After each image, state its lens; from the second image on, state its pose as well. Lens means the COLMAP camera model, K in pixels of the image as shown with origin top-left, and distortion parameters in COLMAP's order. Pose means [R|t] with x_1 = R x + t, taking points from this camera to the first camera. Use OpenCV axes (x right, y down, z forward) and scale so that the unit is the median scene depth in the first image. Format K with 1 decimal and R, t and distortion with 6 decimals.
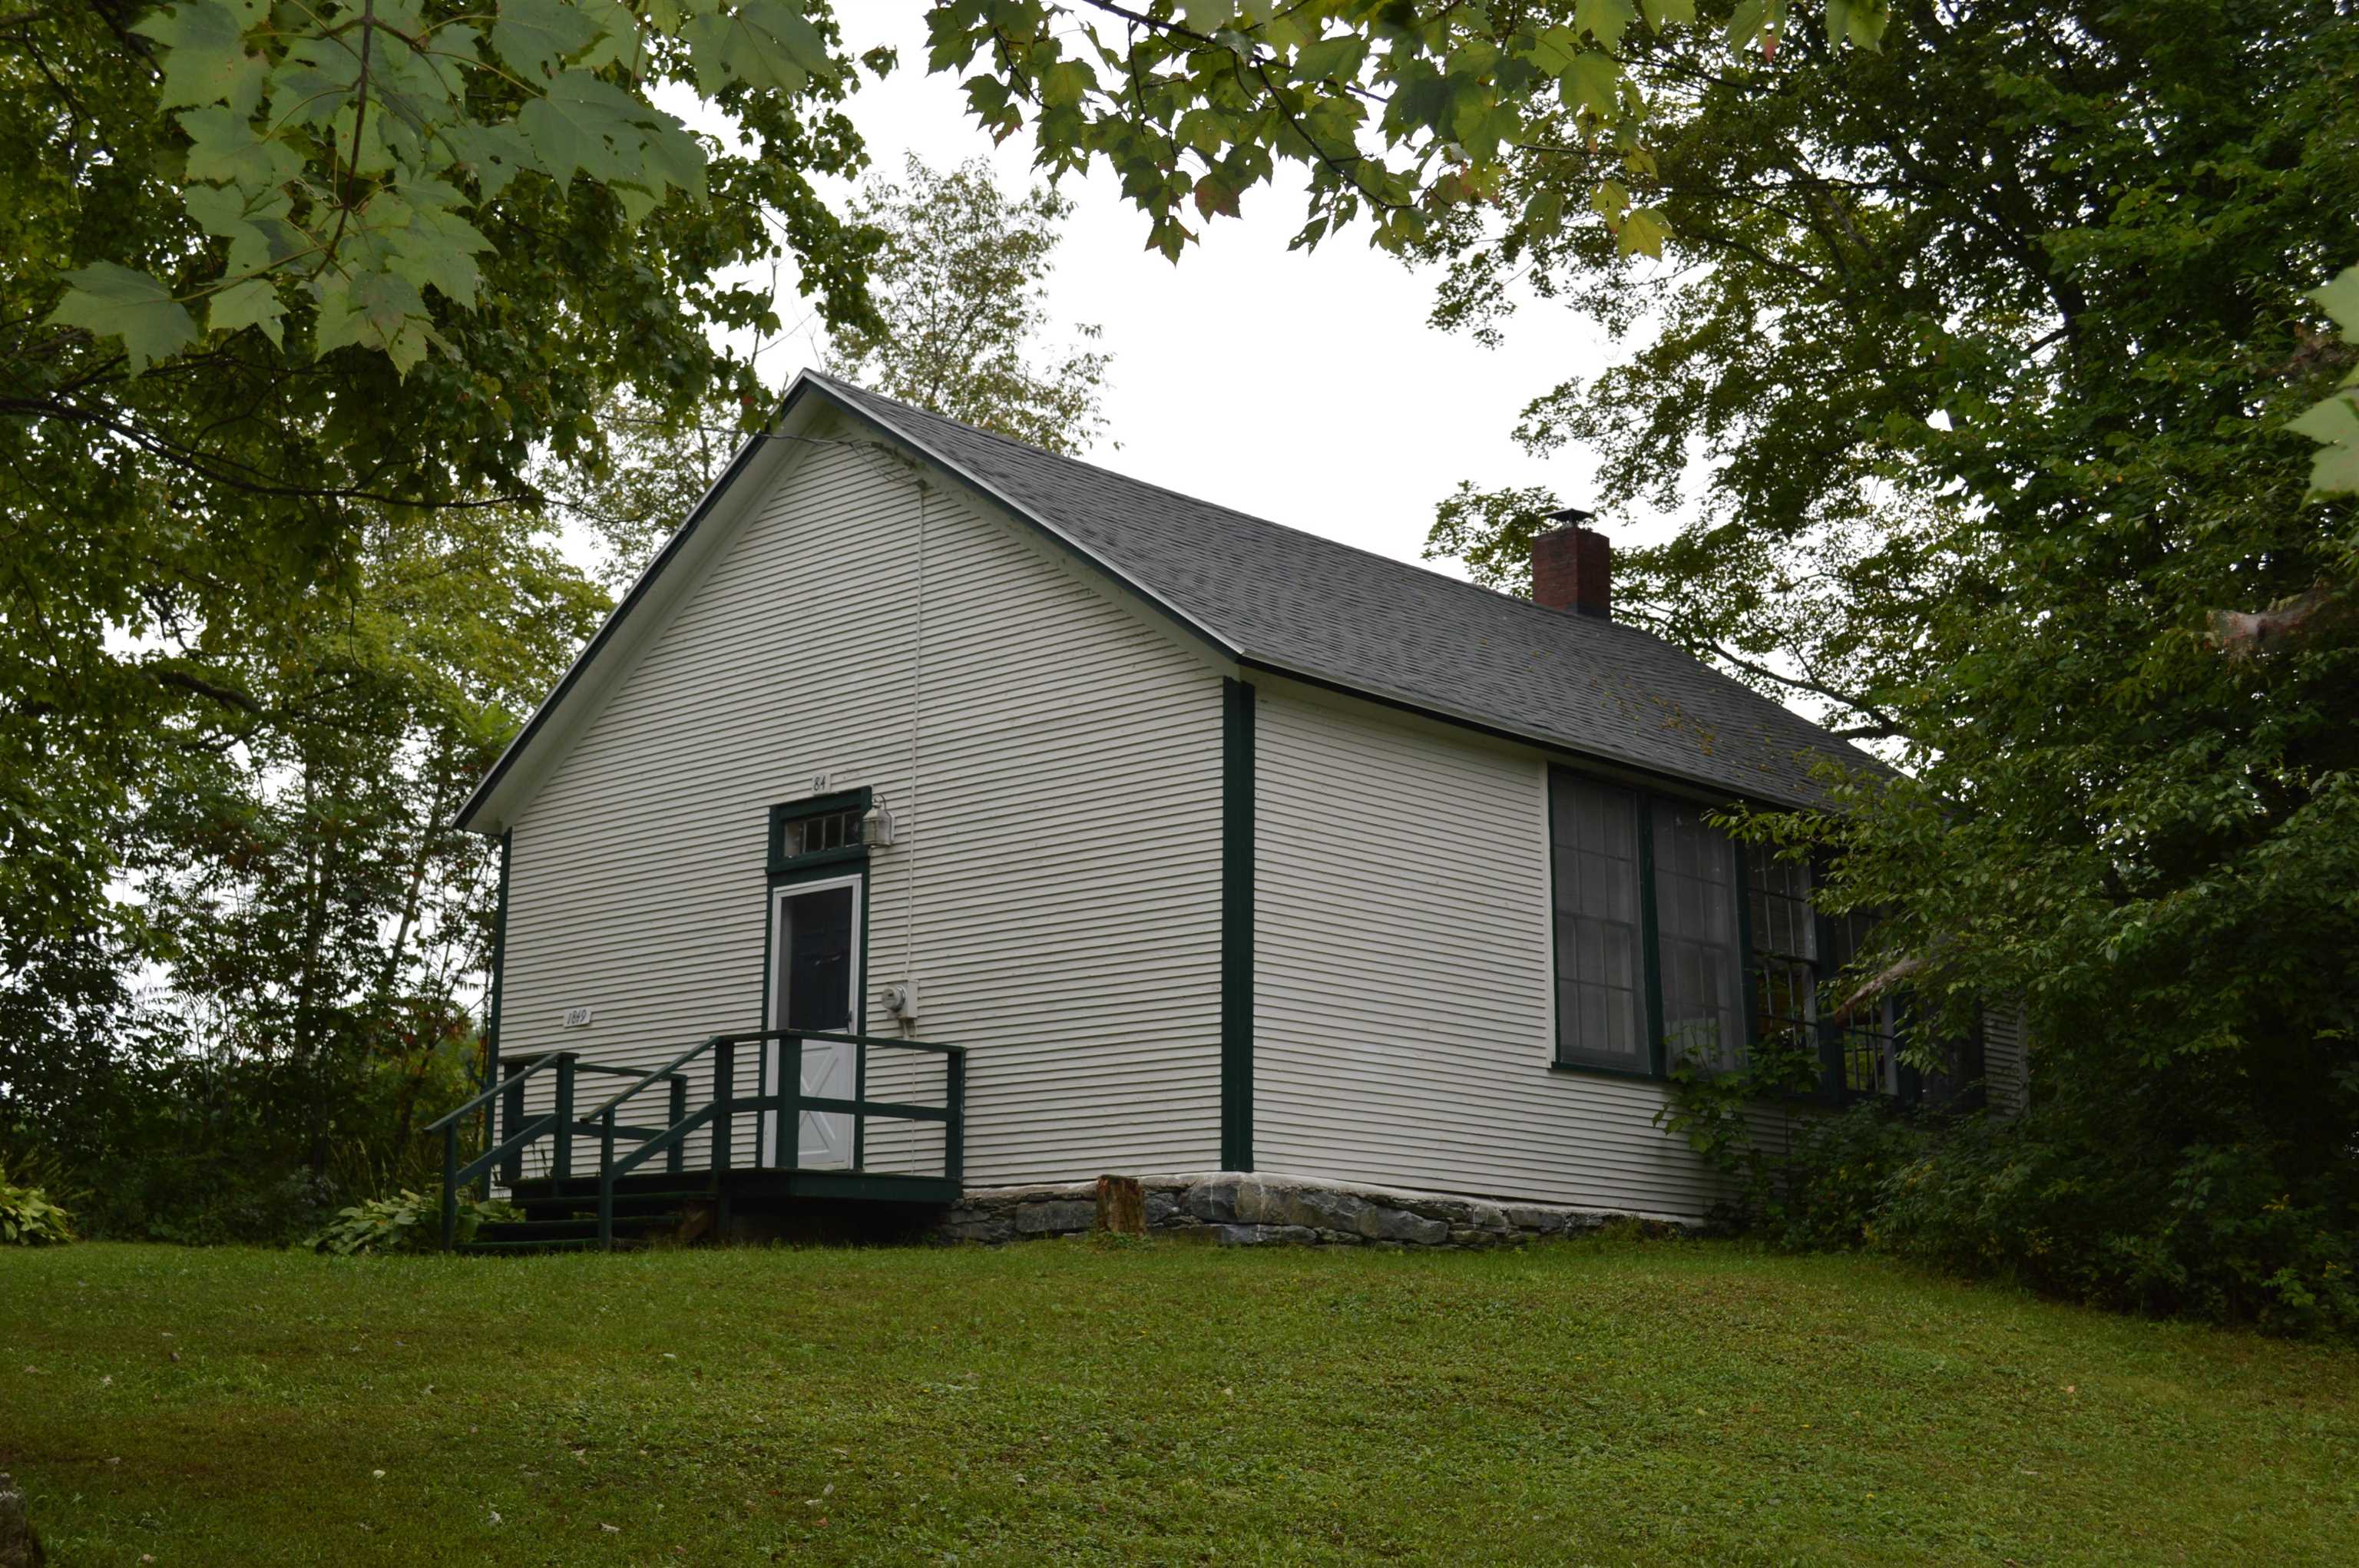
lens RADIAL K [[3045.2, 0, 1182.4], [0, 3045.2, 778.4], [0, 0, 1]] dist [-0.034403, 0.000000]
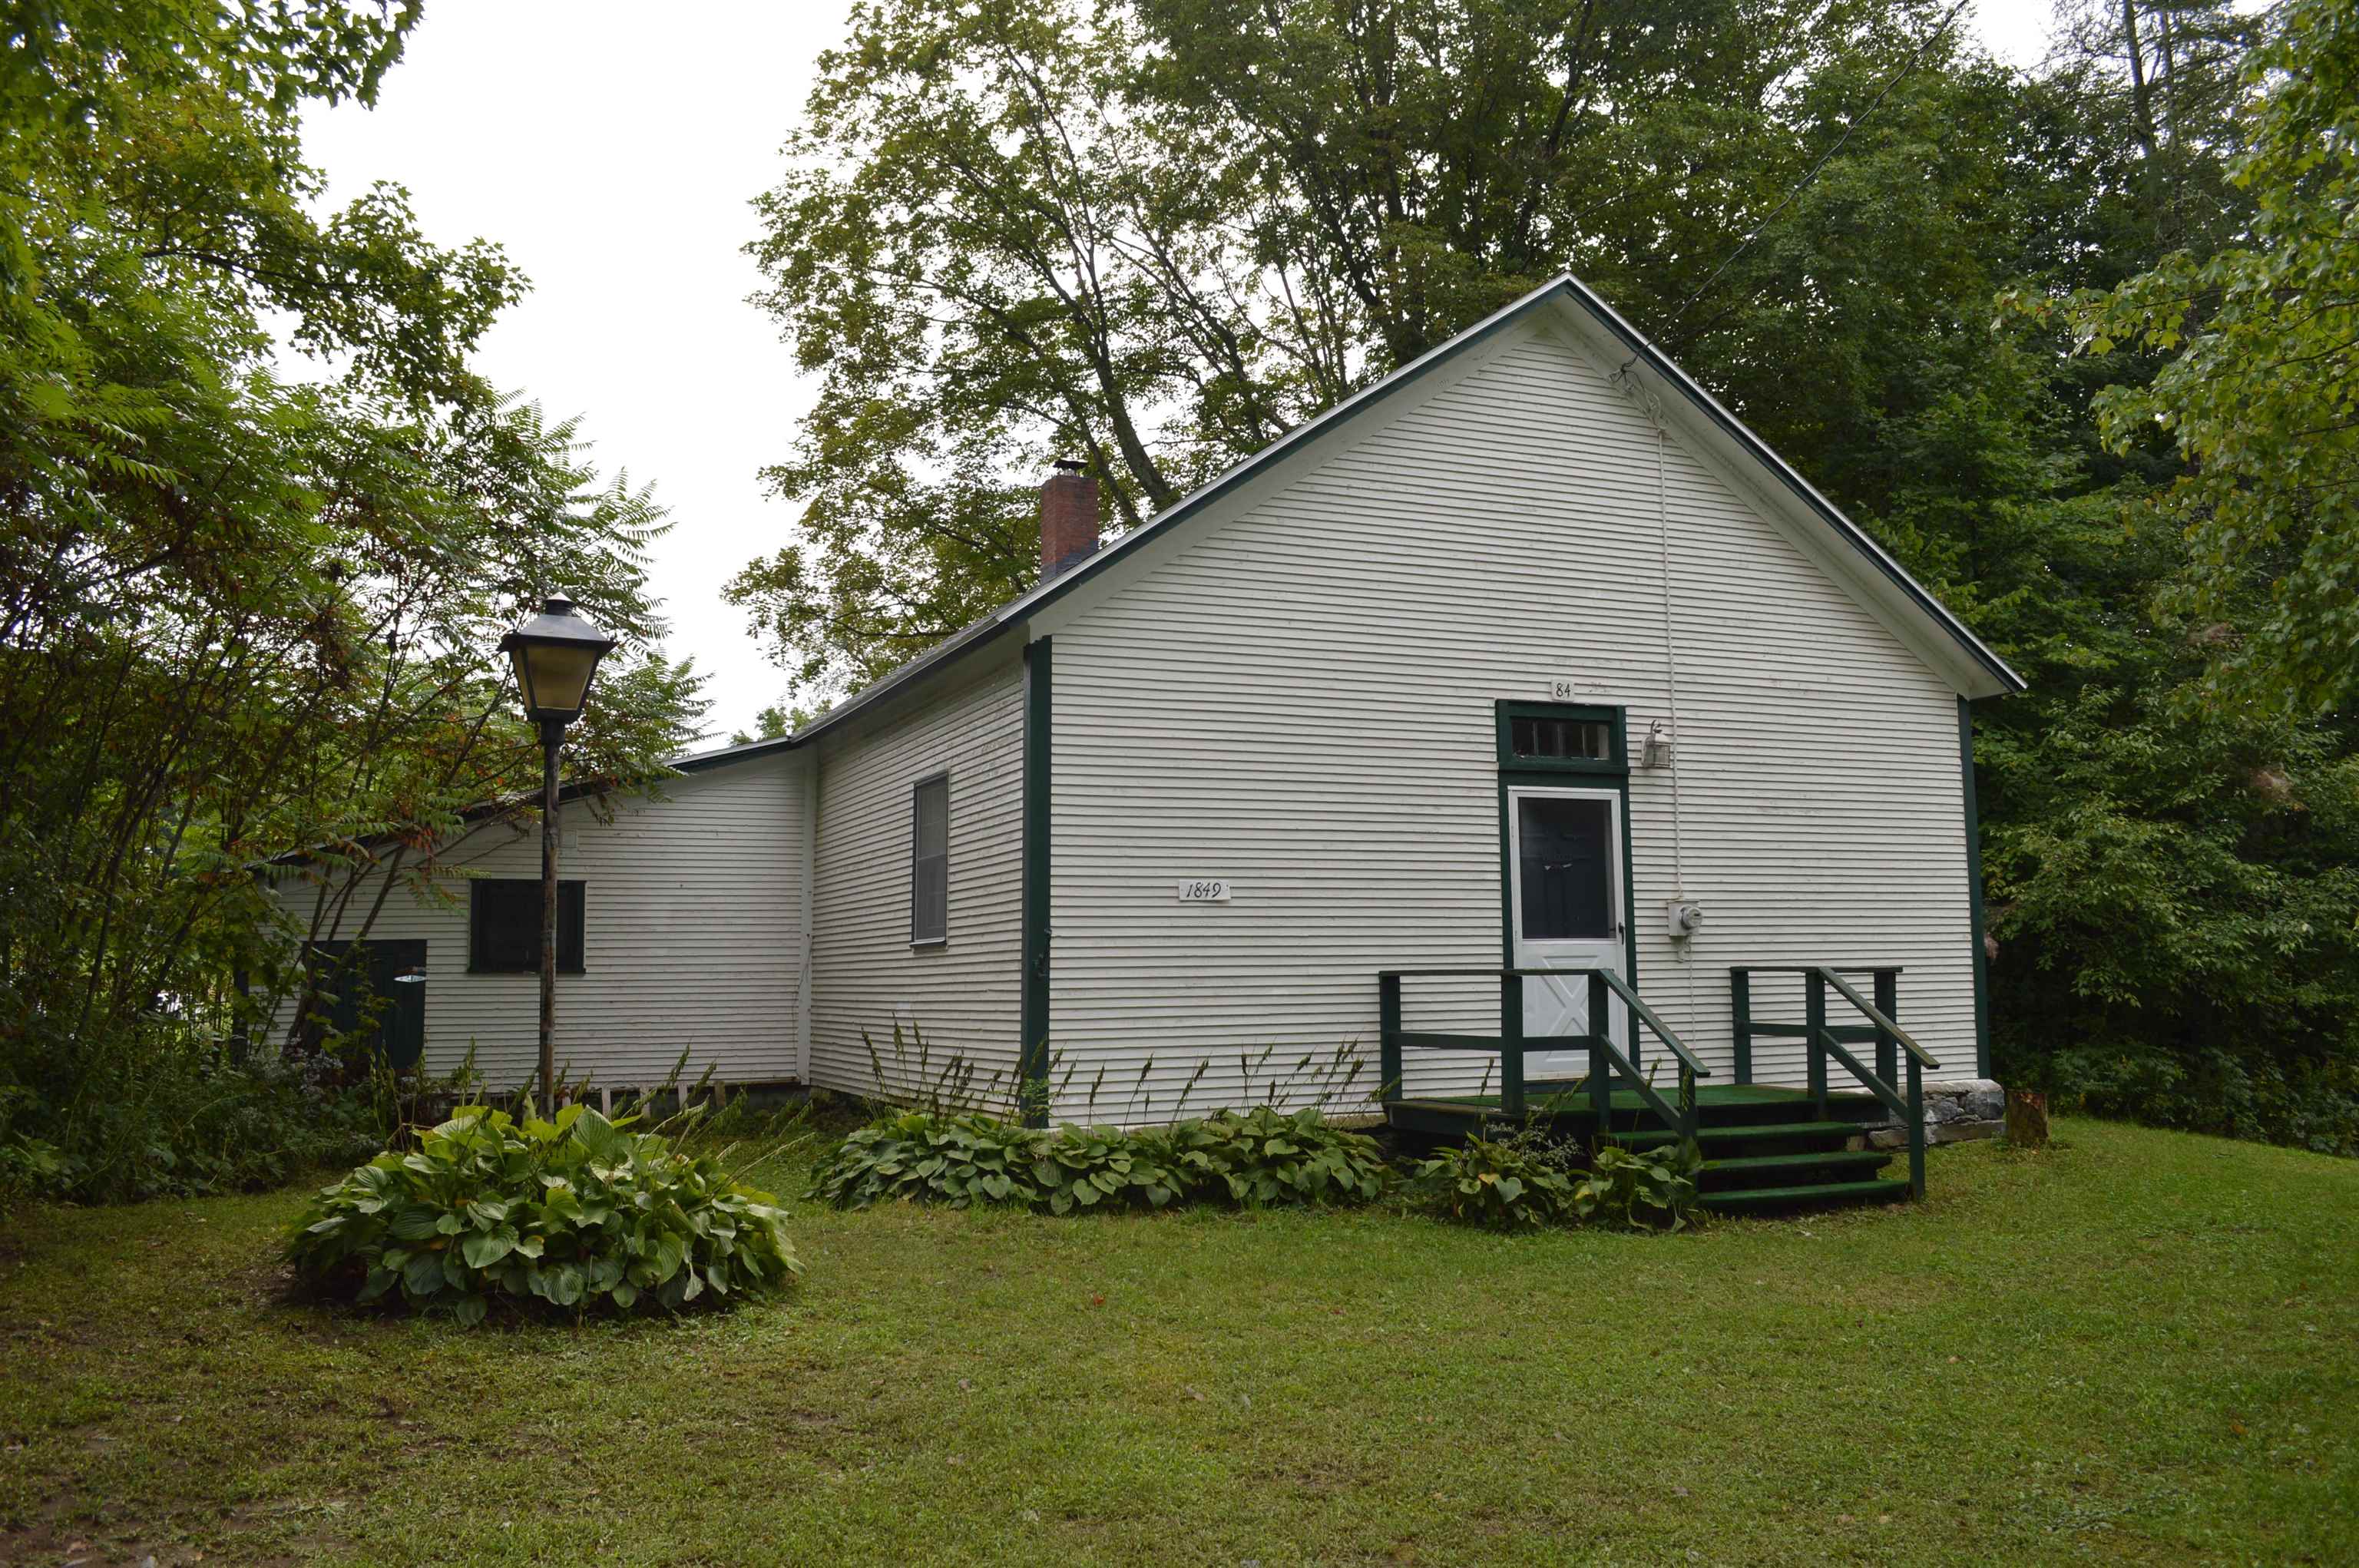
lens RADIAL K [[1879.0, 0, 1172.7], [0, 1879.0, 778.7], [0, 0, 1]] dist [-0.083331, 0.013157]
pose [[0.396029, 0.085244, 0.914273, -0.768039], [-0.166165, 0.985896, -0.019945, 0.067257], [-0.903078, -0.144021, 0.404608, 0.902593]]
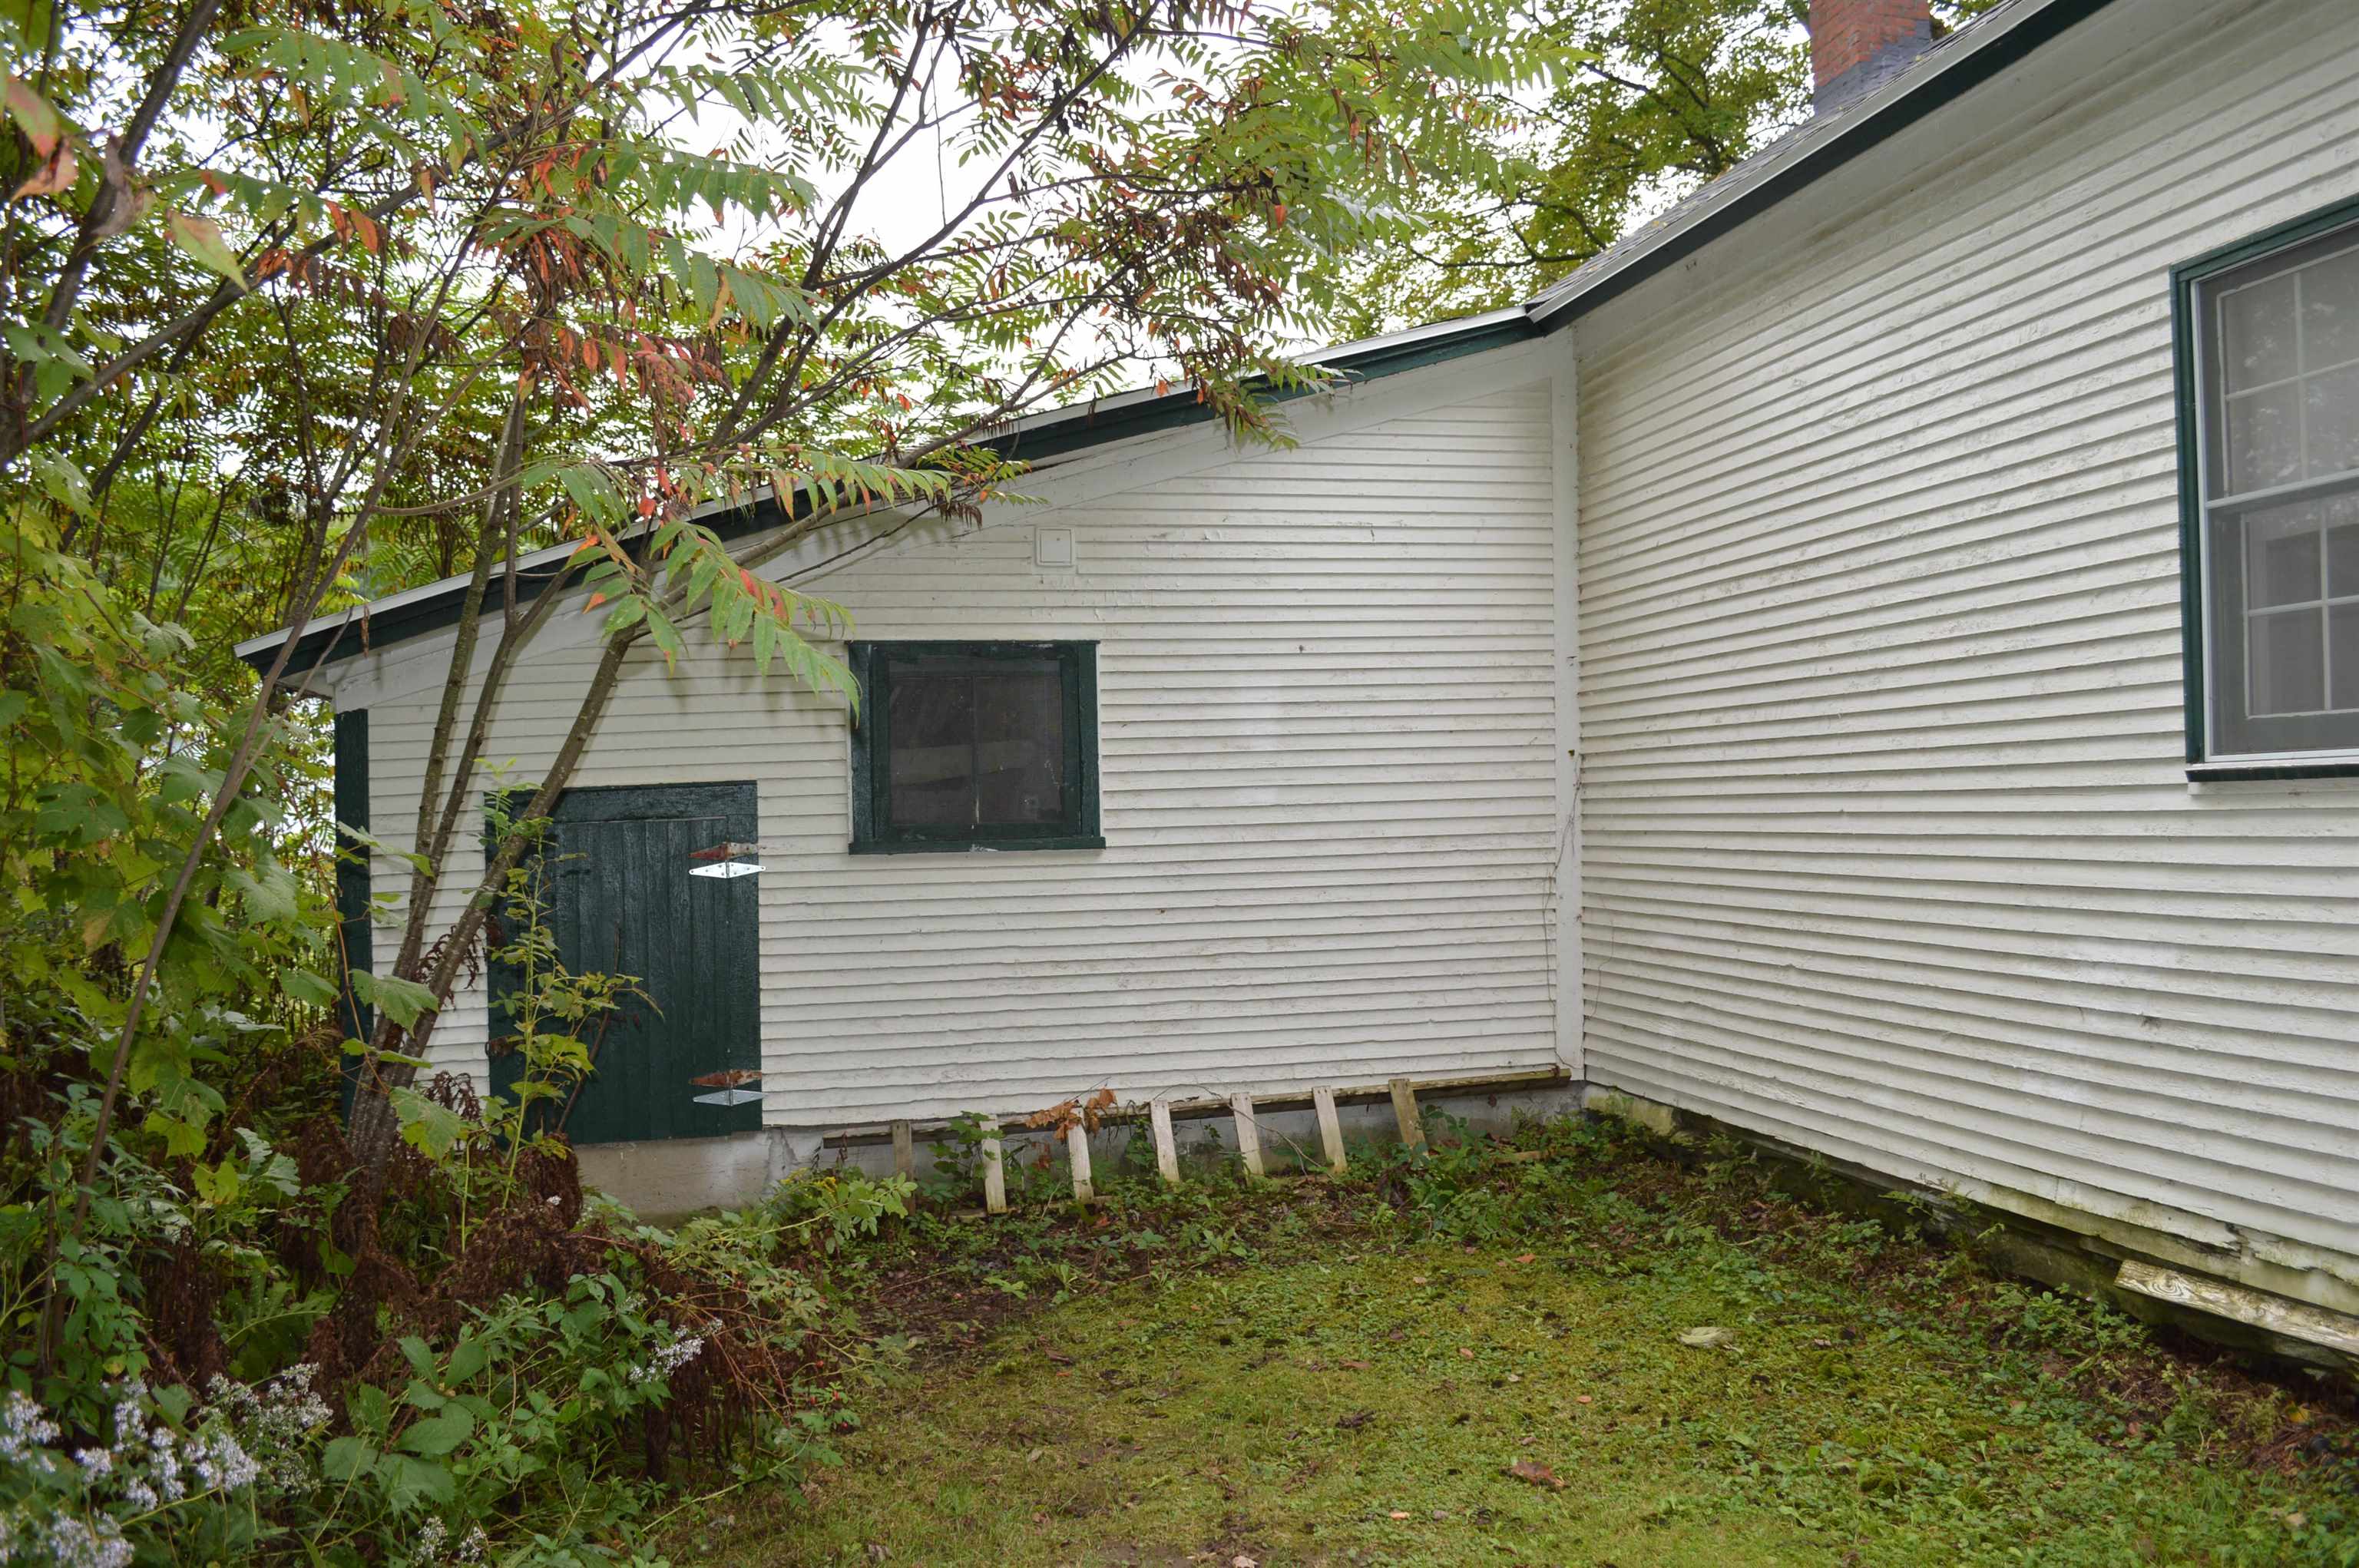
lens RADIAL K [[1879.0, 0, 1175.8], [0, 1879.0, 787.9], [0, 0, 1]] dist [-0.083331, 0.013157]
pose [[0.553494, -0.009597, 0.832798, -0.416856], [-0.137210, 0.985220, 0.102546, 0.126484], [-0.821473, -0.171027, 0.543996, 1.242157]]
